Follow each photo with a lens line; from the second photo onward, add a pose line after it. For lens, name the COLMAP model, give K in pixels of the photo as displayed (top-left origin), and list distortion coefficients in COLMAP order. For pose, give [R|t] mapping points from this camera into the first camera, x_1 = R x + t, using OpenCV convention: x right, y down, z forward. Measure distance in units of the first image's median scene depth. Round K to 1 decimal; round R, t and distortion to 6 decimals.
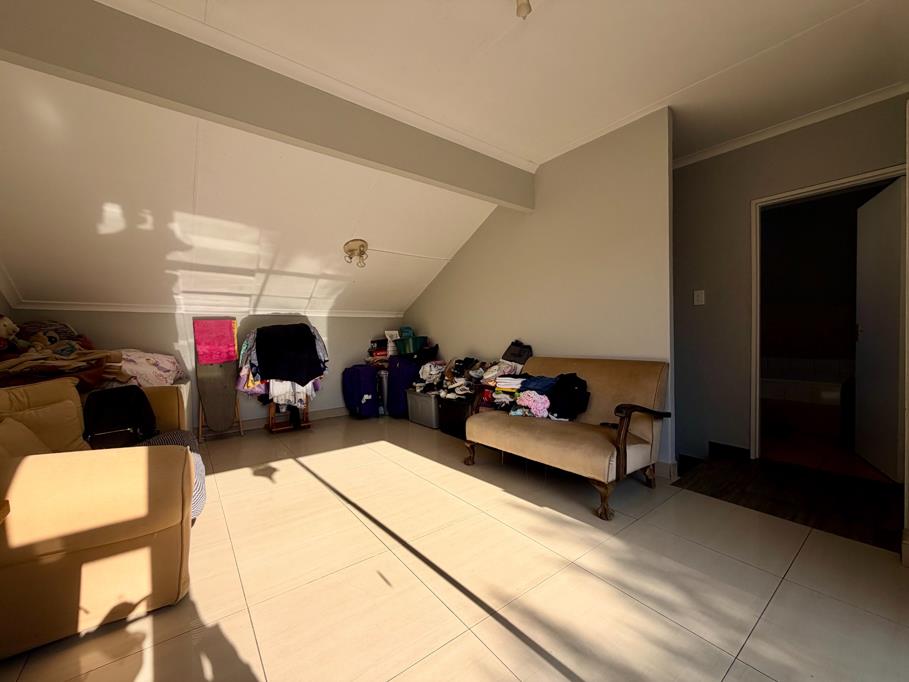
lens RADIAL K [[382.6, 0, 454.5], [0, 382.6, 341.0], [0, 0, 1]] dist [0.000080, 0.000060]
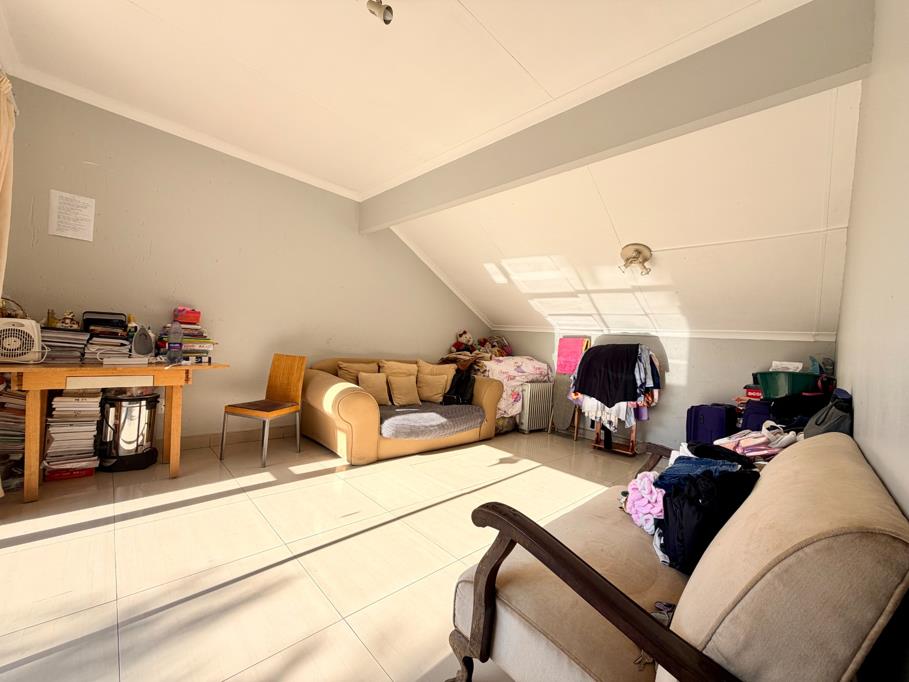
lens RADIAL K [[360.5, 0, 453.5], [0, 360.5, 342.1], [0, 0, 1]] dist [0.000699, 0.000284]
pose [[0.150740, 0.021692, -0.988335, 0.439258], [-0.096862, 0.995273, 0.007071, -0.012858], [0.983817, 0.094666, 0.152129, 0.476449]]
